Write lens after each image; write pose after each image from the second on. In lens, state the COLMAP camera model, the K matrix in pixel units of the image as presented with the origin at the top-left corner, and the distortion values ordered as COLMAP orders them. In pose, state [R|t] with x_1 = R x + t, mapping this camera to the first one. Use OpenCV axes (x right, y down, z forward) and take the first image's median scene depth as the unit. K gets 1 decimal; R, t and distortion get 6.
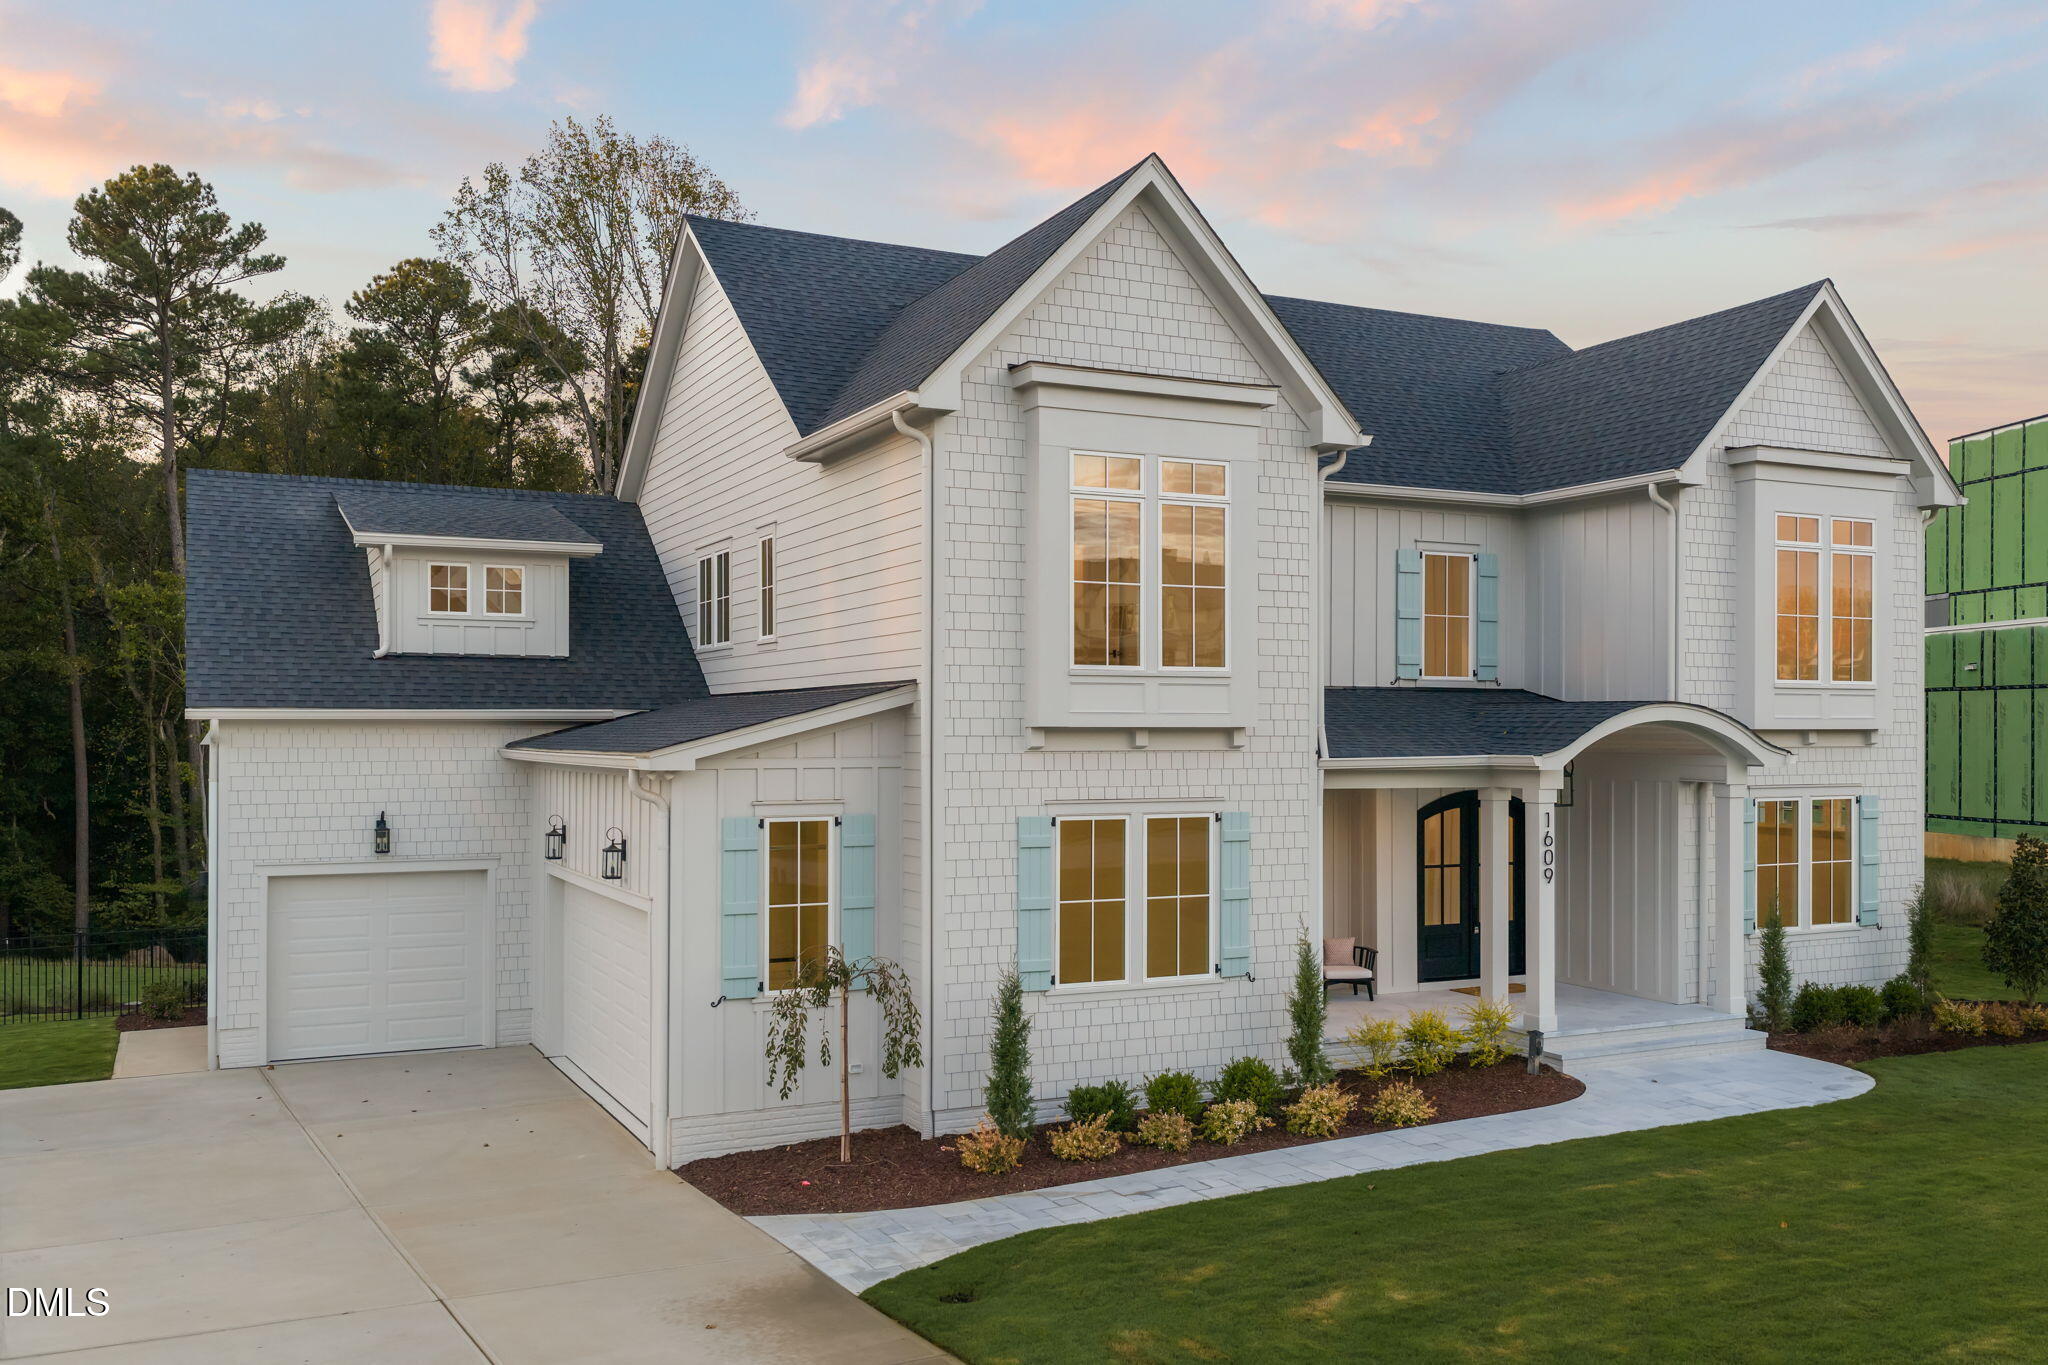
lens RADIAL K [[1721.9, 0, 1024.1], [0, 1721.9, 691.7], [0, 0, 1]] dist [0.003315, 0.000916]
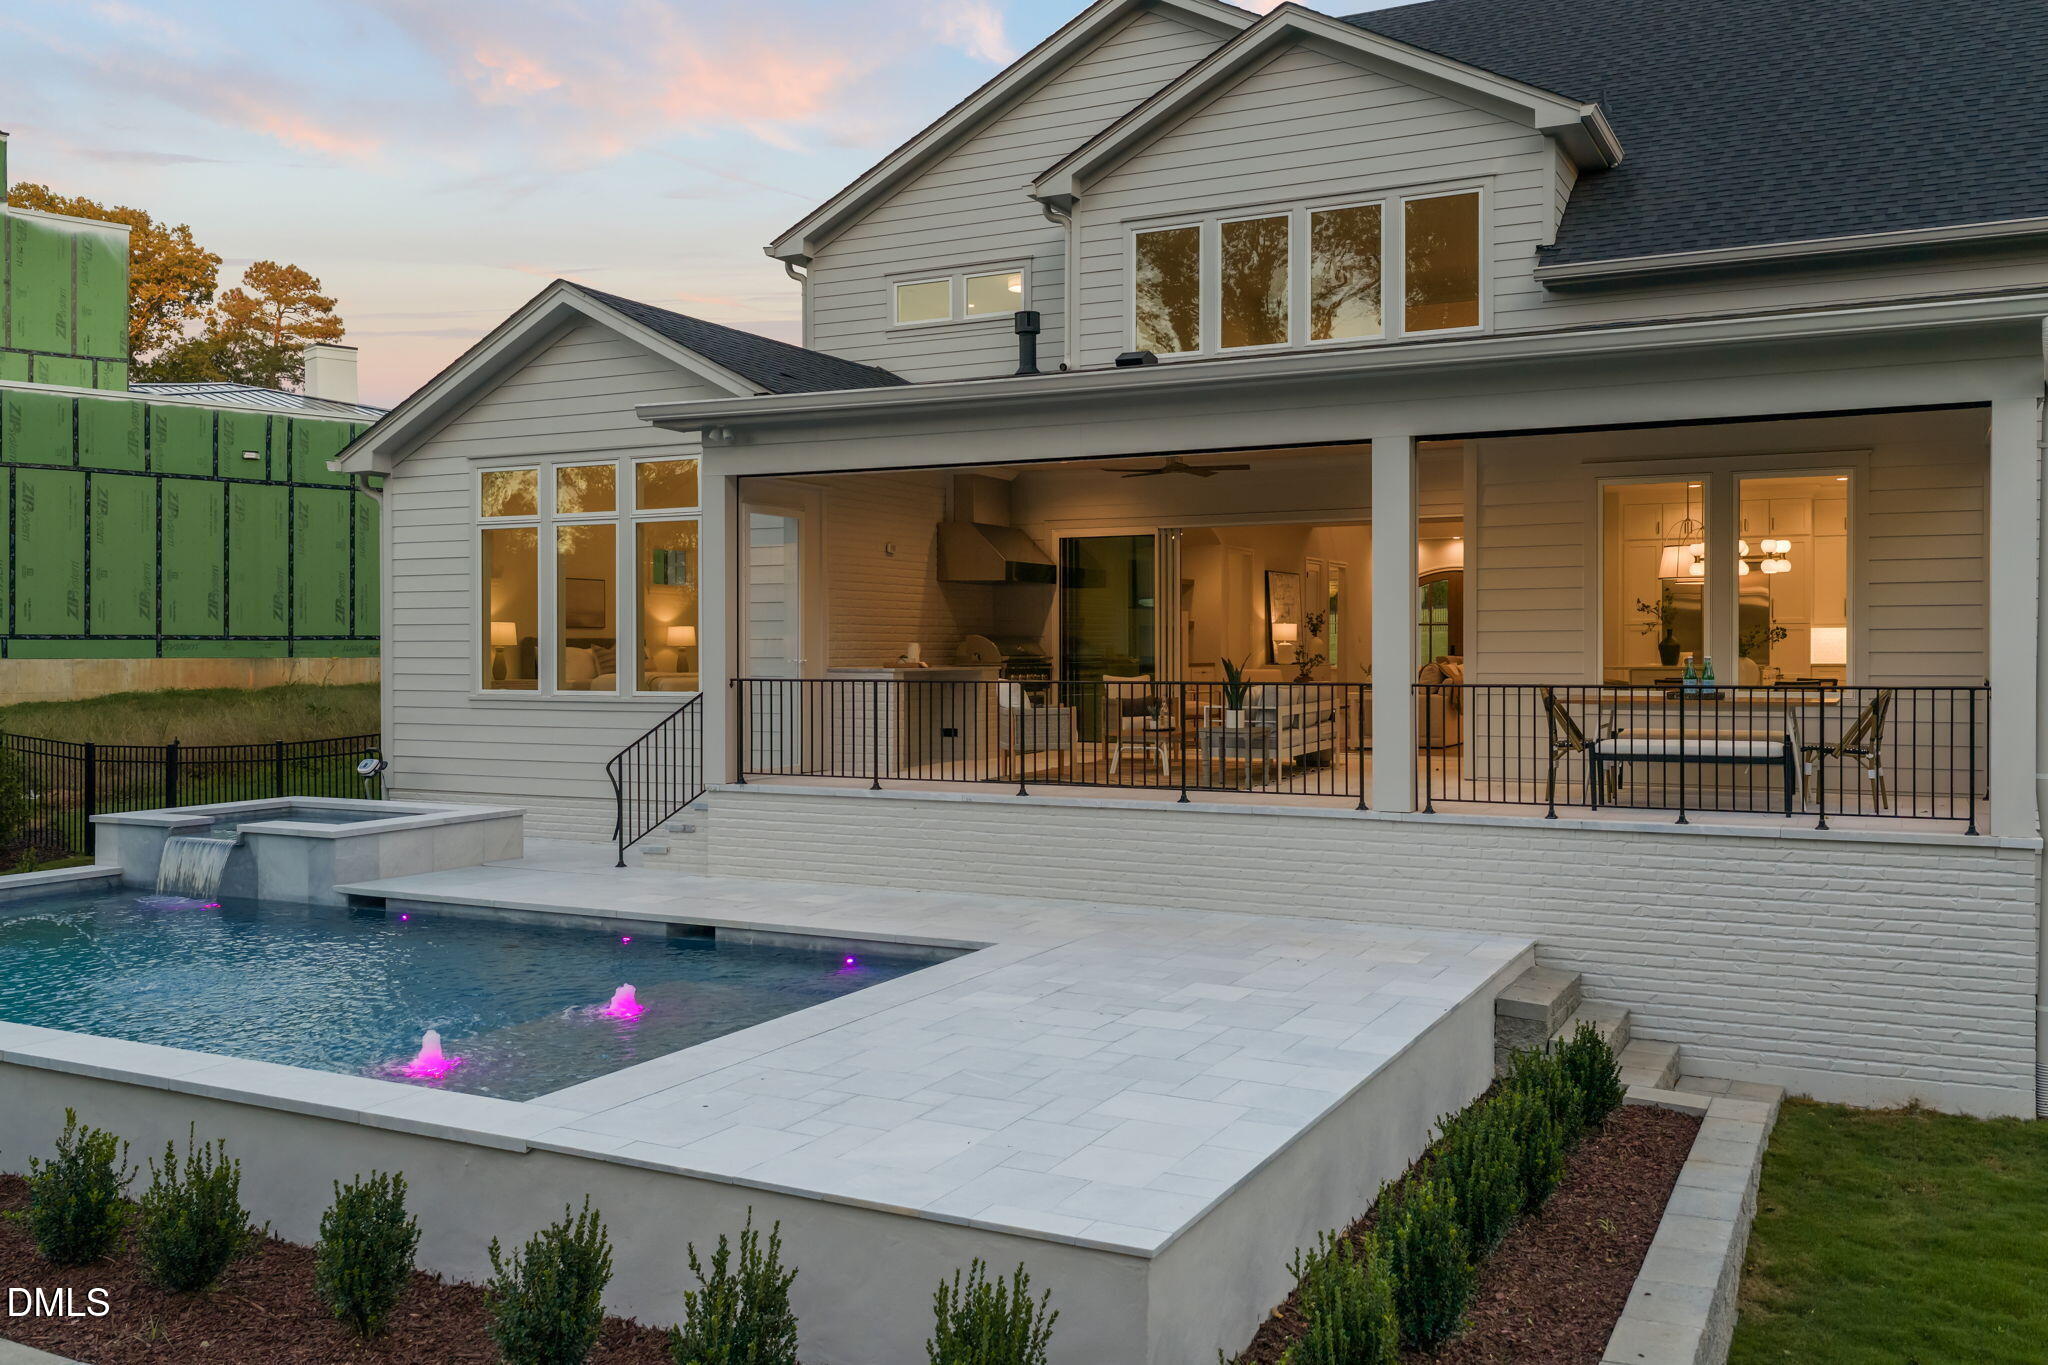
lens RADIAL K [[1721.9, 0, 1024.7], [0, 1721.9, 674.7], [0, 0, 1]] dist [0.003315, 0.000916]
pose [[-0.599612, -0.015291, 0.800145, -0.344853], [-0.020160, 0.999789, 0.003998, 0.081542], [-0.800037, -0.013734, -0.599793, 1.209188]]
